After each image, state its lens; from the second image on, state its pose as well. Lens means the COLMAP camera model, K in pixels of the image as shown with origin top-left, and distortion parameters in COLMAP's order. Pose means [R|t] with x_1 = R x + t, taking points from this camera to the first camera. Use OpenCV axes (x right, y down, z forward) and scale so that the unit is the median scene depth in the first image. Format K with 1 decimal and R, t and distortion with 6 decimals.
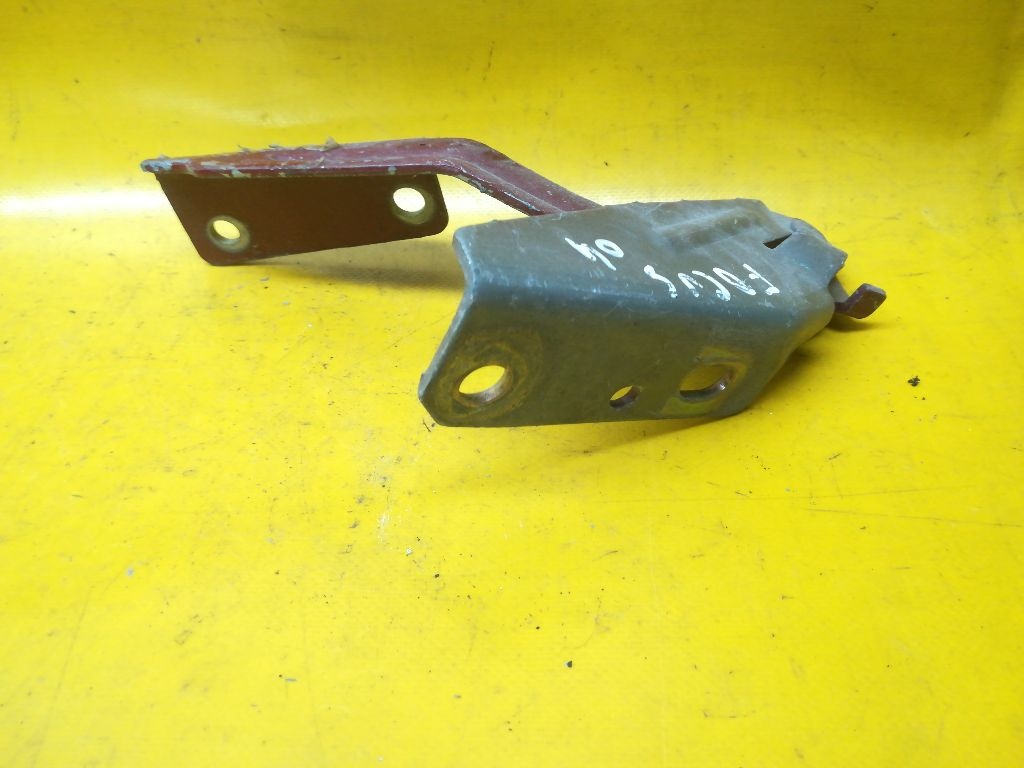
lens RADIAL K [[832.0, 0, 510.8], [0, 832.0, 382.0], [0, 0, 1]] dist [0.042890, -0.078222]
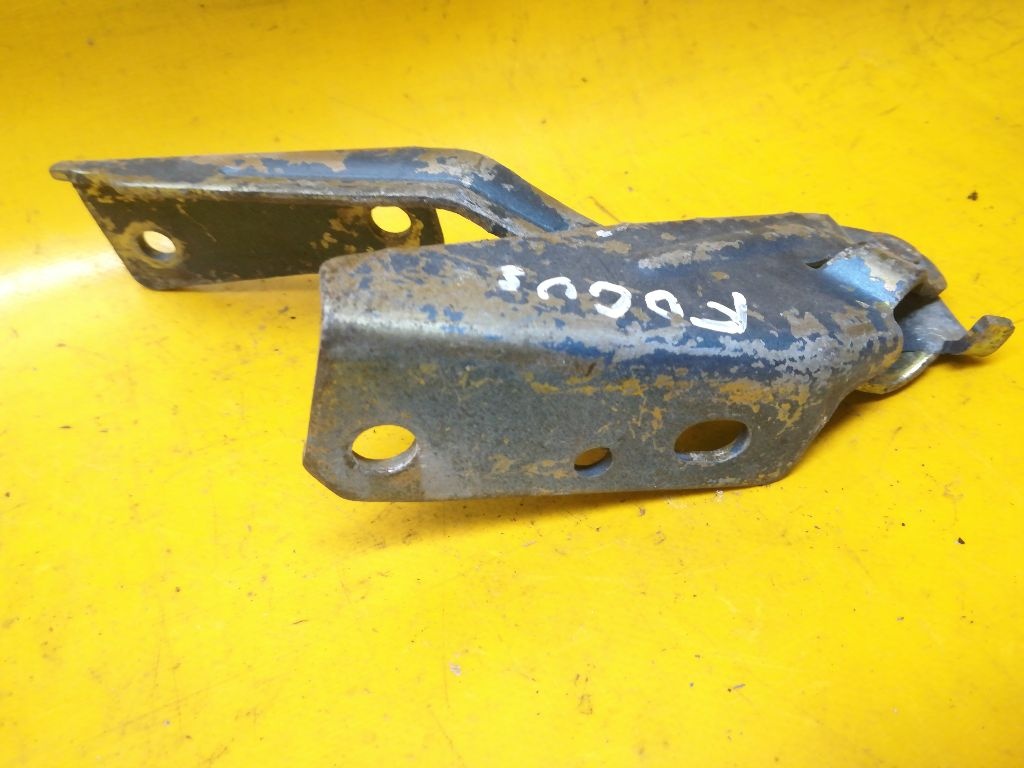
lens RADIAL K [[832.0, 0, 515.2], [0, 832.0, 384.8], [0, 0, 1]] dist [0.042890, -0.078222]
pose [[0.885928, -0.341511, 0.313850, -0.378398], [0.329643, 0.939620, 0.091925, -0.054529], [-0.326293, 0.022020, 0.945012, 0.152837]]
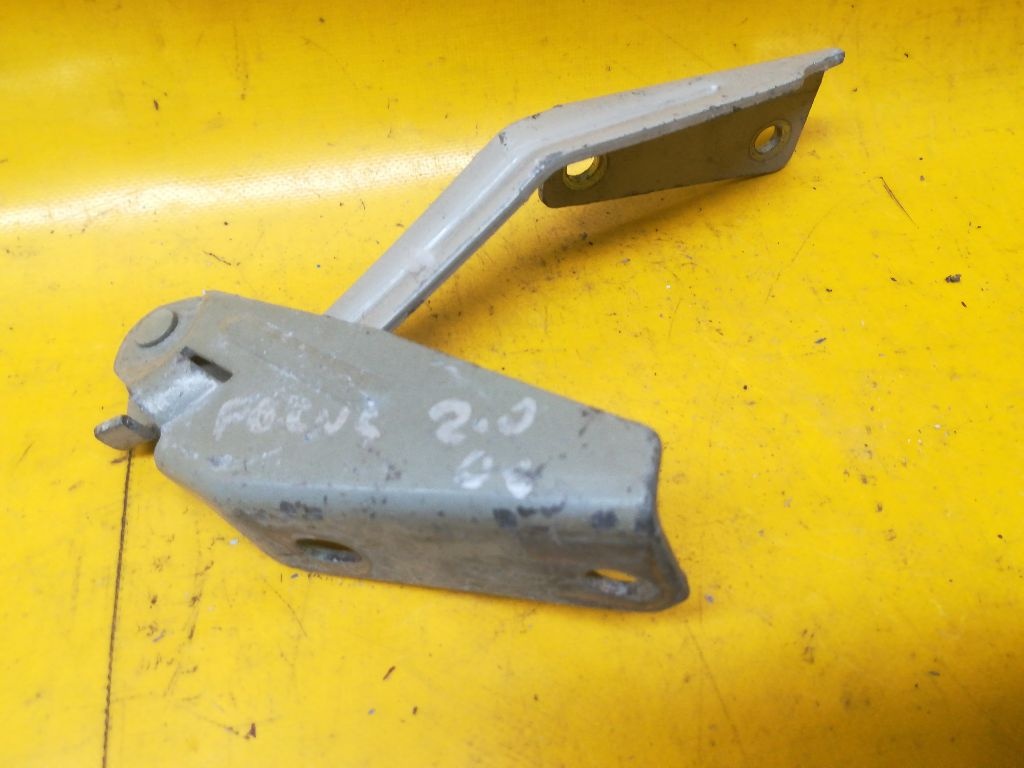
lens RADIAL K [[832.0, 0, 522.0], [0, 832.0, 385.2], [0, 0, 1]] dist [0.042890, -0.078222]
pose [[0.976335, -0.165683, 0.138995, -0.522104], [0.126284, 0.958522, 0.255516, -0.208107], [-0.175565, -0.231916, 0.956761, 0.088351]]
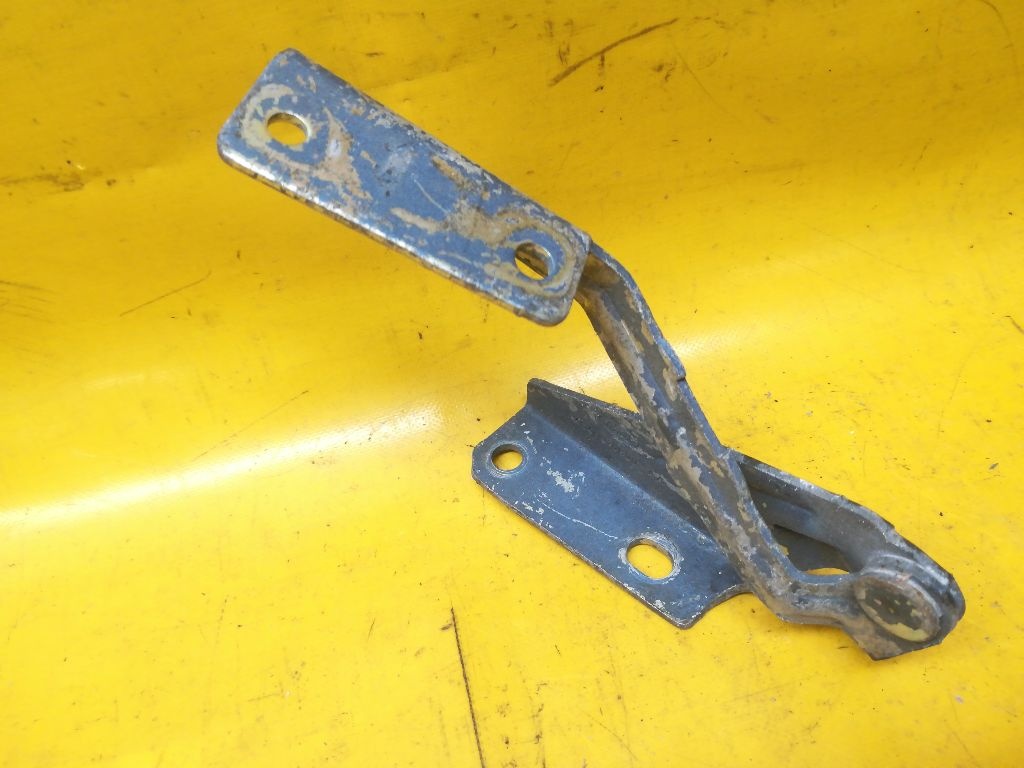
lens RADIAL K [[832.0, 0, 512.8], [0, 832.0, 380.6], [0, 0, 1]] dist [0.042890, -0.078222]
pose [[0.960494, -0.260485, 0.097970, -0.734360], [0.247173, 0.960236, 0.129817, -0.372522], [-0.127889, -0.100473, 0.986686, -0.061420]]
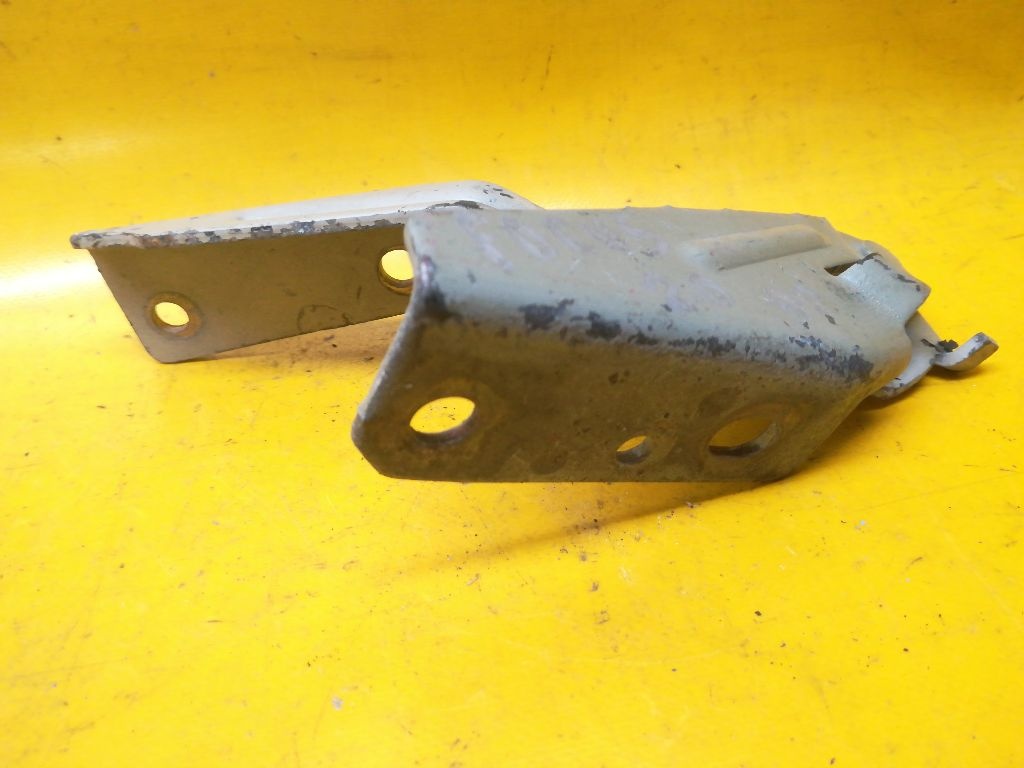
lens RADIAL K [[832.0, 0, 516.2], [0, 832.0, 380.8], [0, 0, 1]] dist [0.042890, -0.078222]
pose [[0.975713, -0.146547, 0.162816, -0.255872], [0.162194, 0.982888, -0.087313, 0.025093], [-0.147234, 0.111600, 0.982786, 0.147132]]
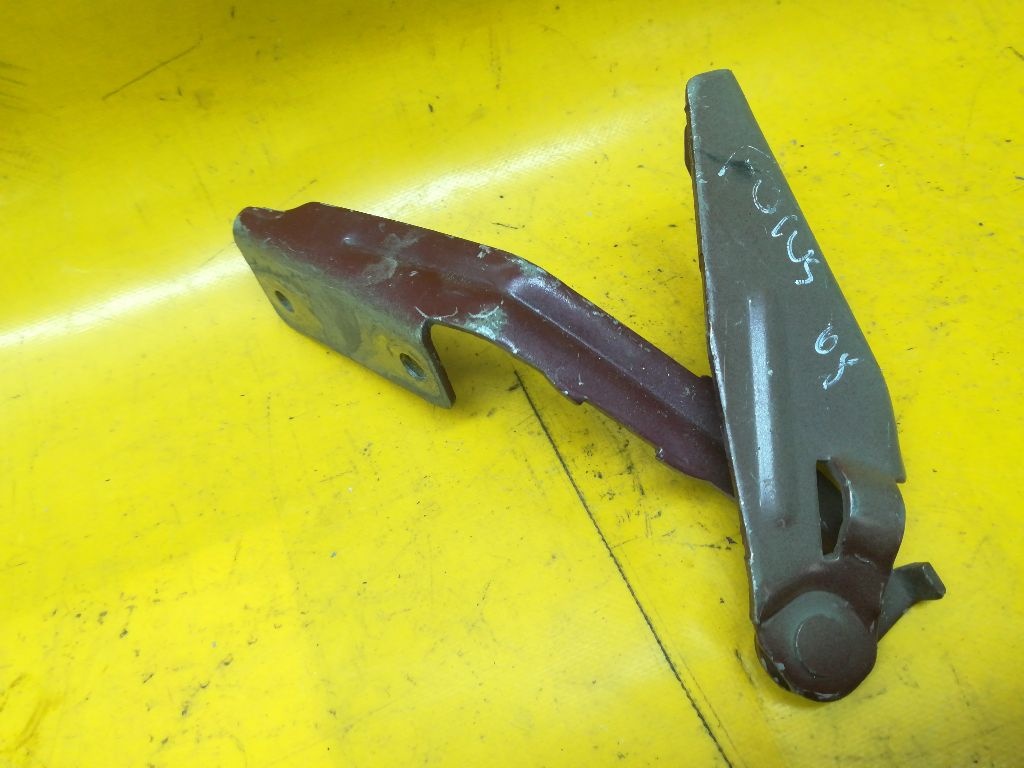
lens RADIAL K [[832.0, 0, 507.6], [0, 832.0, 397.1], [0, 0, 1]] dist [0.042890, -0.078222]
pose [[0.911511, -0.377036, 0.164291, -0.950715], [0.327554, 0.907088, 0.264385, -0.232056], [-0.248709, -0.187175, 0.950321, -0.017069]]
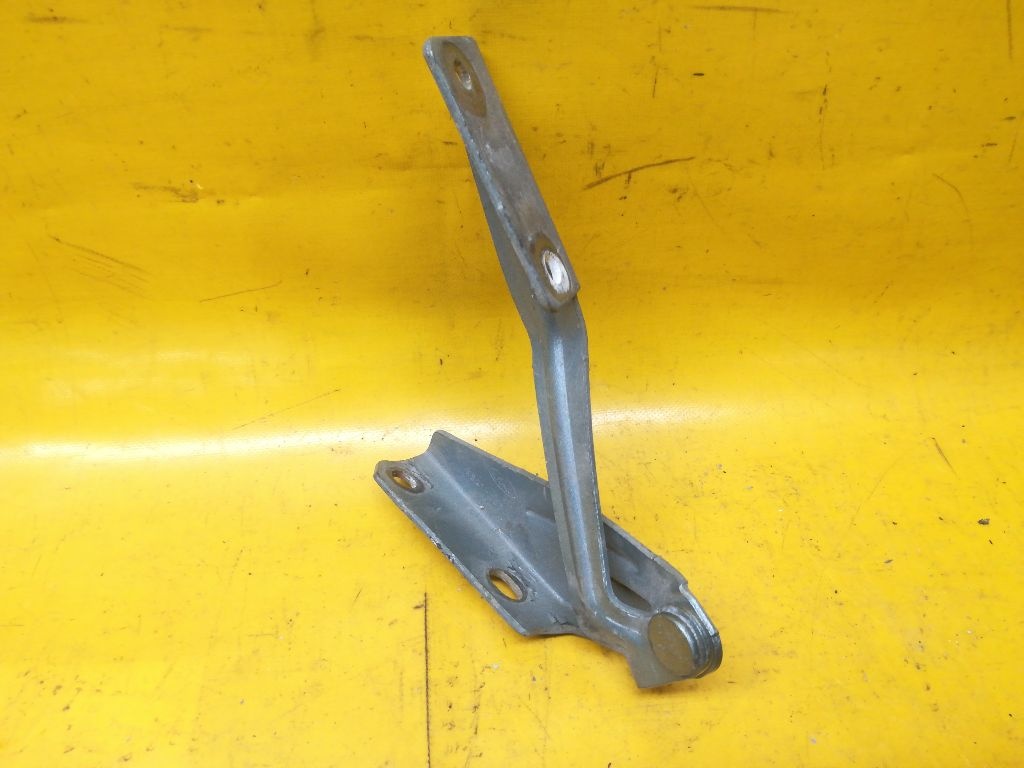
lens RADIAL K [[832.0, 0, 513.5], [0, 832.0, 377.4], [0, 0, 1]] dist [0.042890, -0.078222]
pose [[0.992507, -0.075821, 0.095821, -0.743079], [0.063941, 0.990530, 0.121496, -0.446313], [-0.104125, -0.114459, 0.987956, -0.265552]]
